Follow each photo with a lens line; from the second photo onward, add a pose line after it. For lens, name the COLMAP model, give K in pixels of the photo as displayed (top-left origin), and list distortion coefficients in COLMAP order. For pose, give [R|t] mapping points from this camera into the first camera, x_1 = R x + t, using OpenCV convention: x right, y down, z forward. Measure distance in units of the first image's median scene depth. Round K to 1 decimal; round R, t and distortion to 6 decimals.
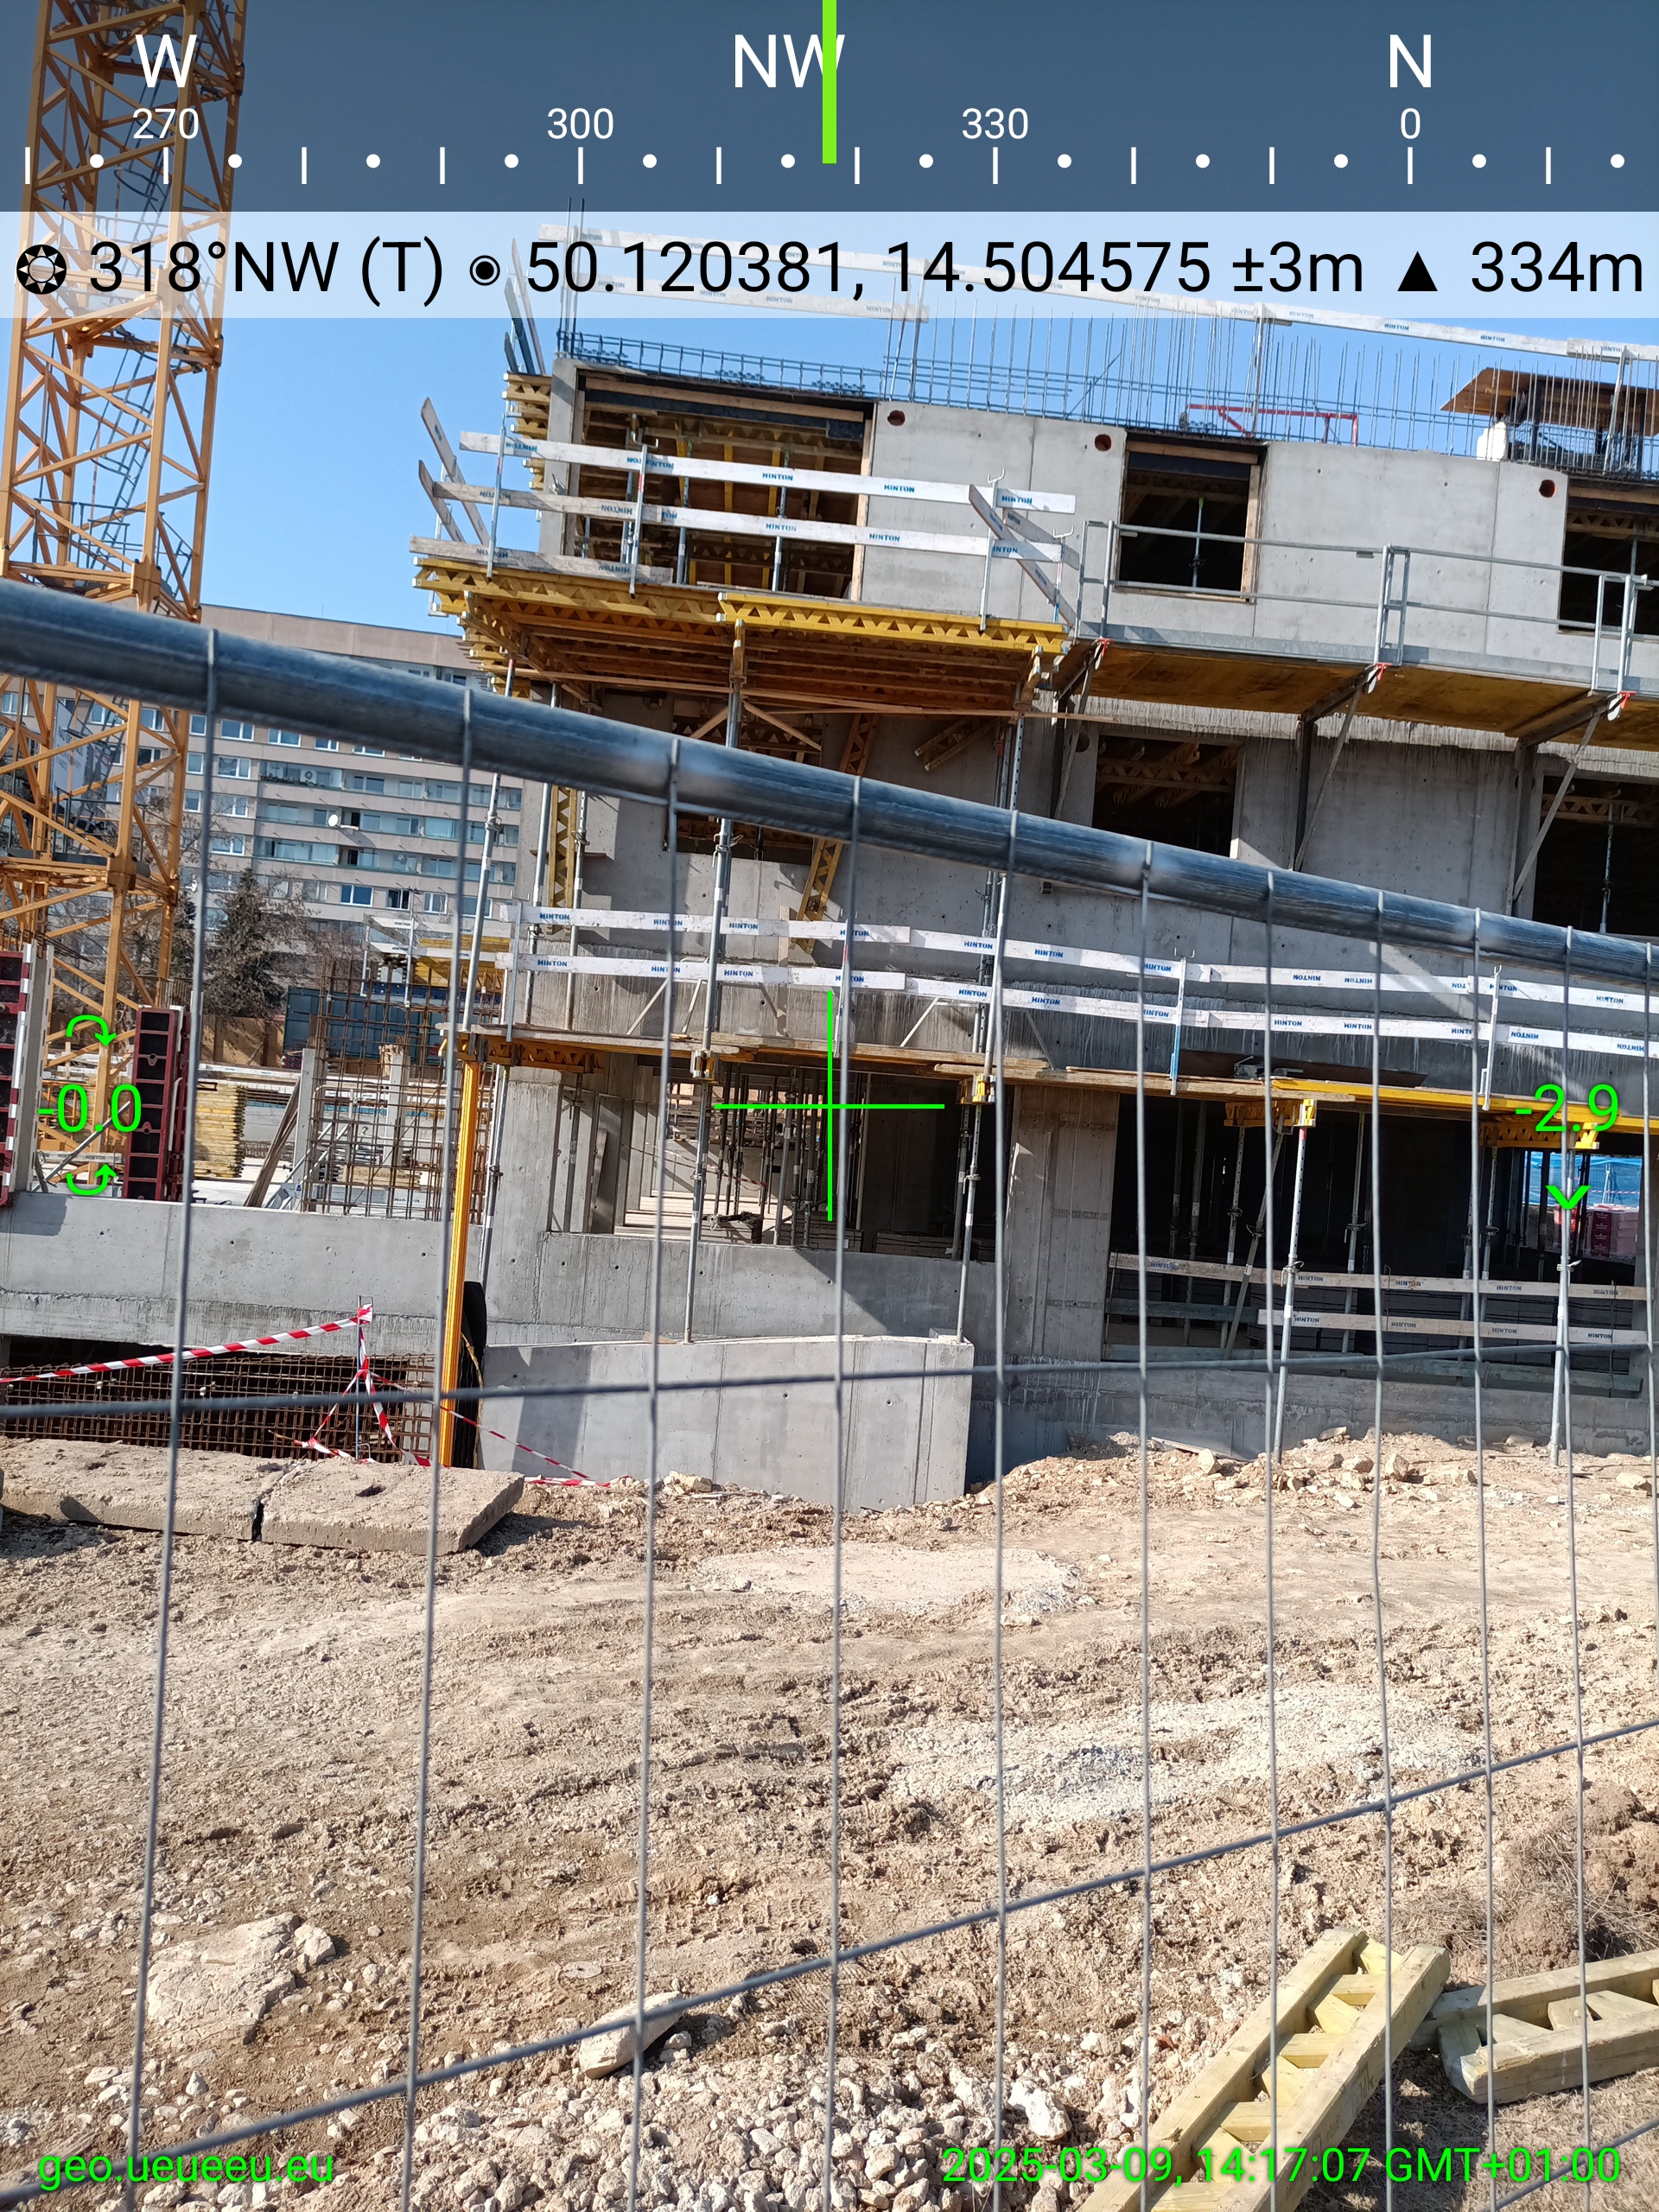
lens RADIAL K [[1502.2, 0, 829.5], [0, 1502.2, 1106.0], [0, 0, 1]] dist [-0.000336, -0.005344]
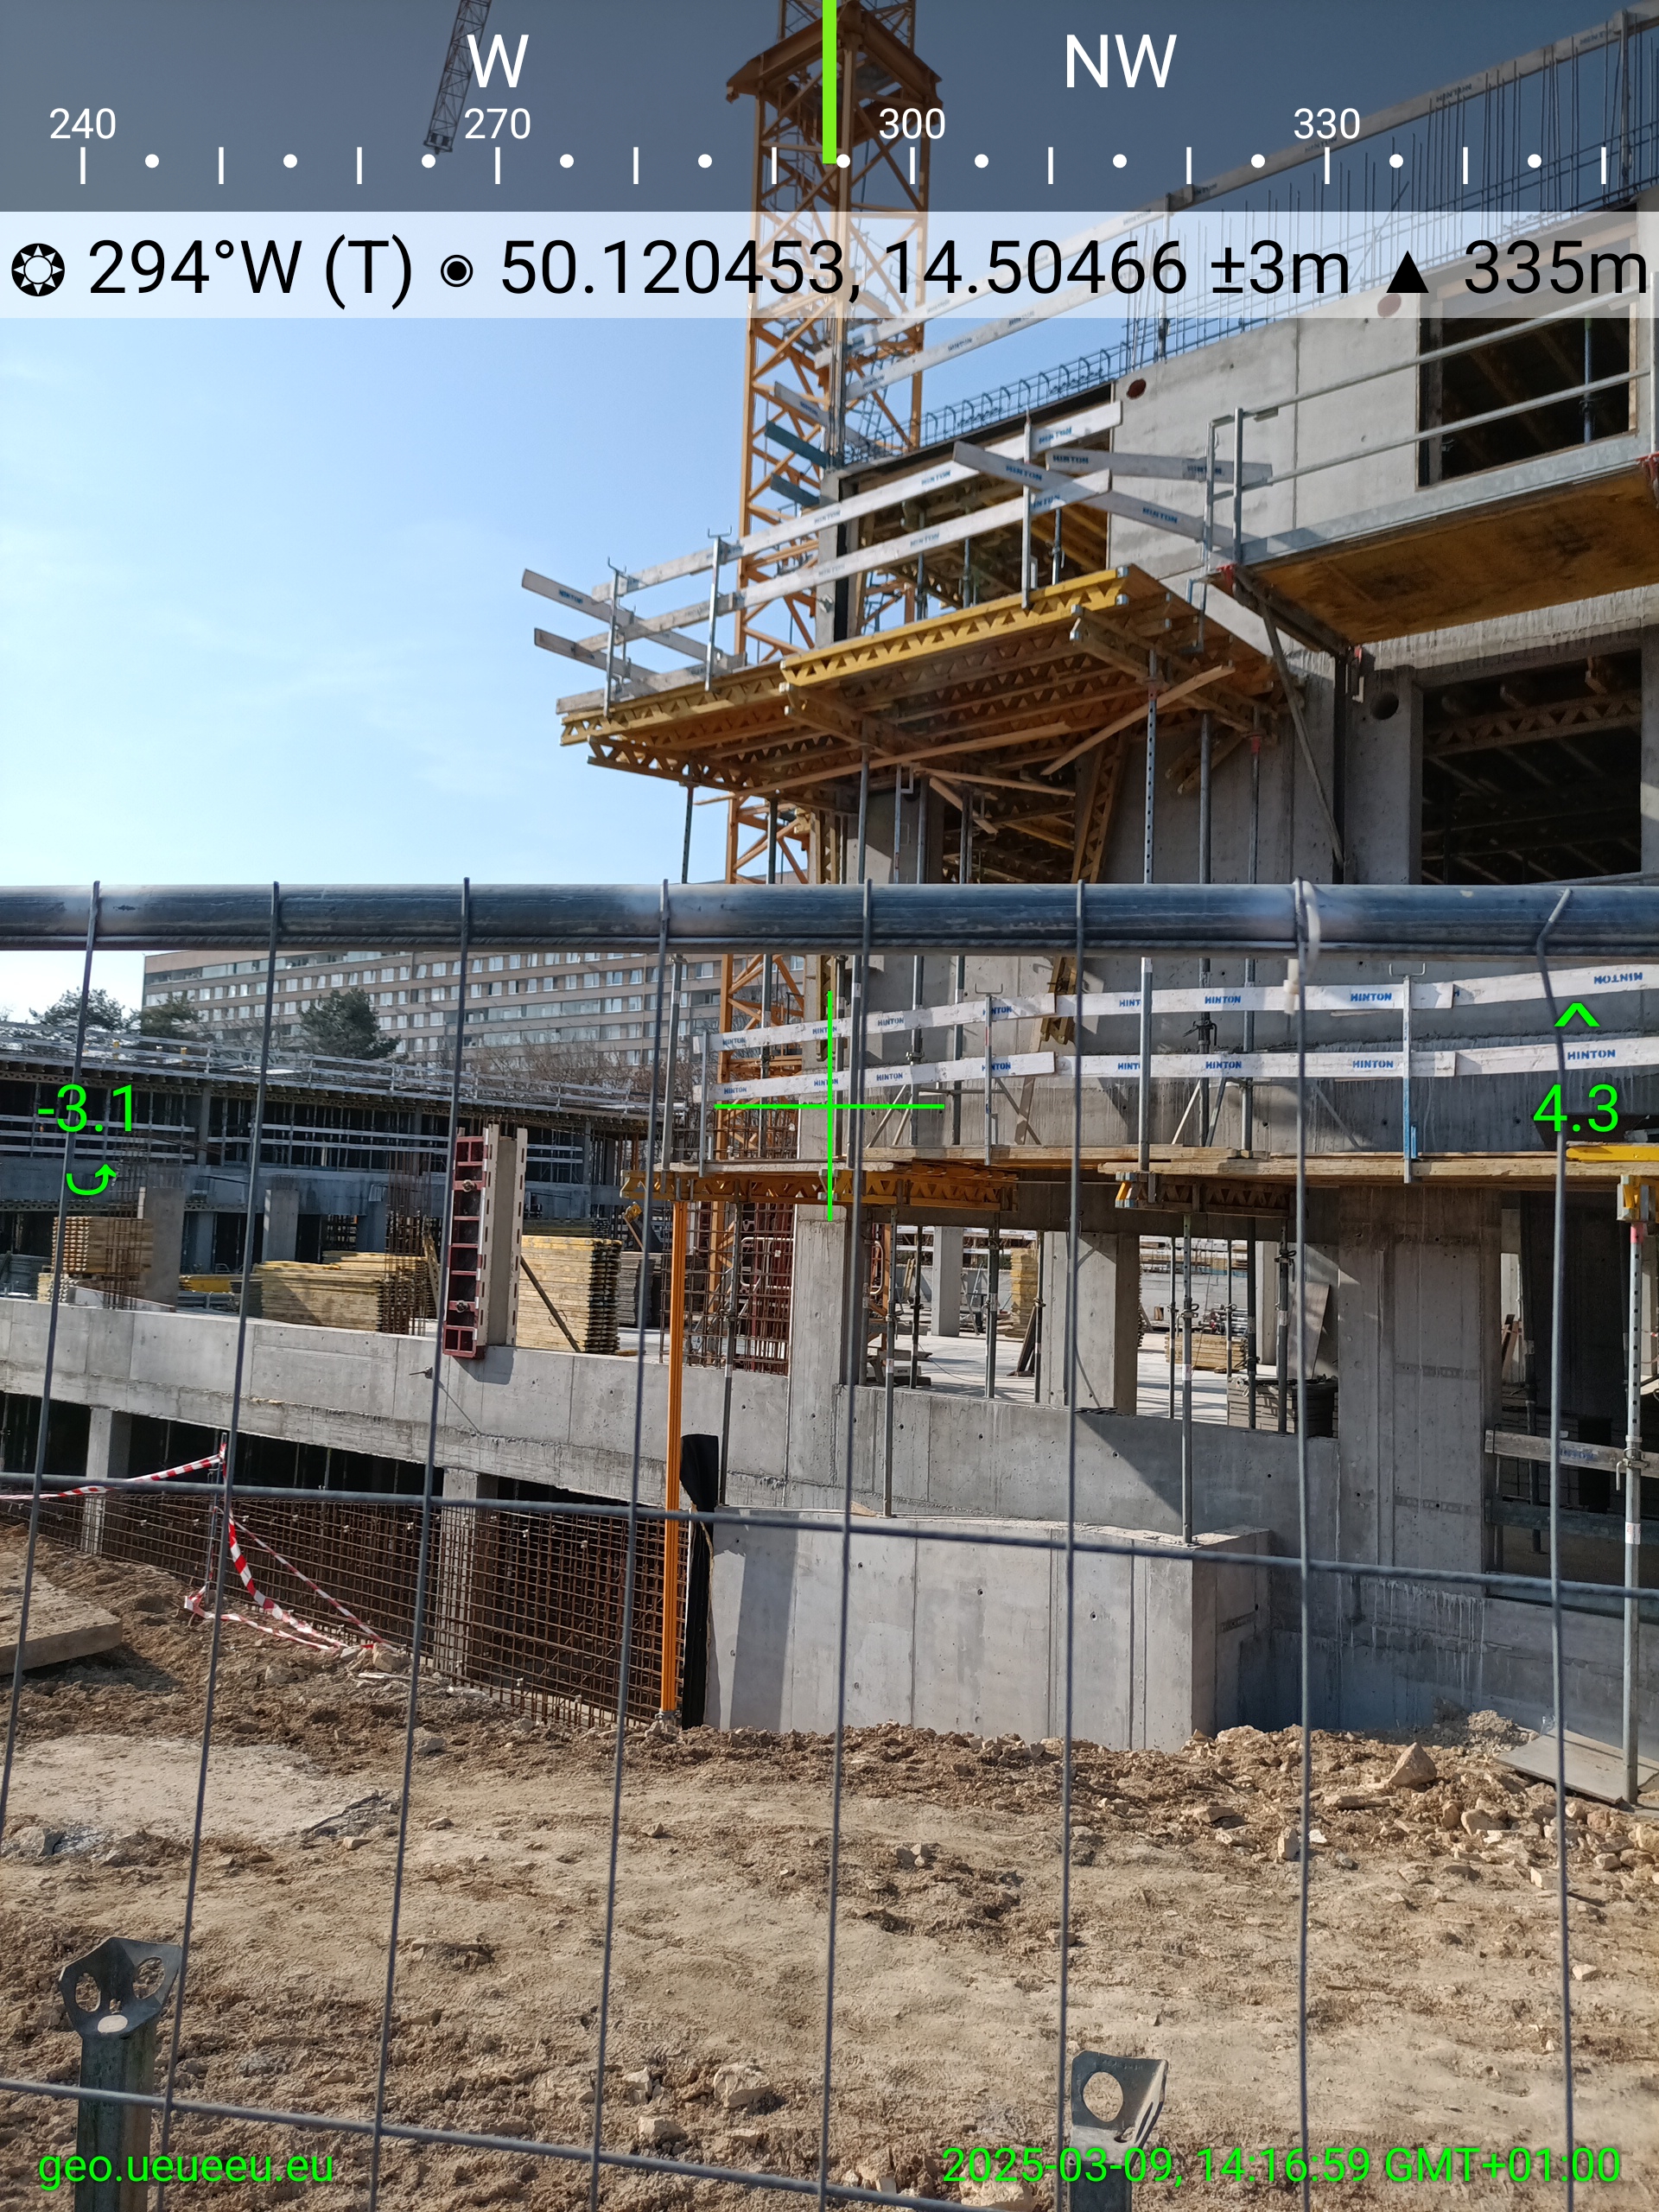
lens RADIAL K [[1658.3, 0, 829.6], [0, 1658.3, 1152.9], [0, 0, 1]] dist [-0.007687, -0.004405]
pose [[0.715527, -0.088428, -0.692965, 0.557439], [0.013951, 0.993567, -0.112382, 0.059617], [0.698445, 0.070744, 0.712158, 0.292916]]
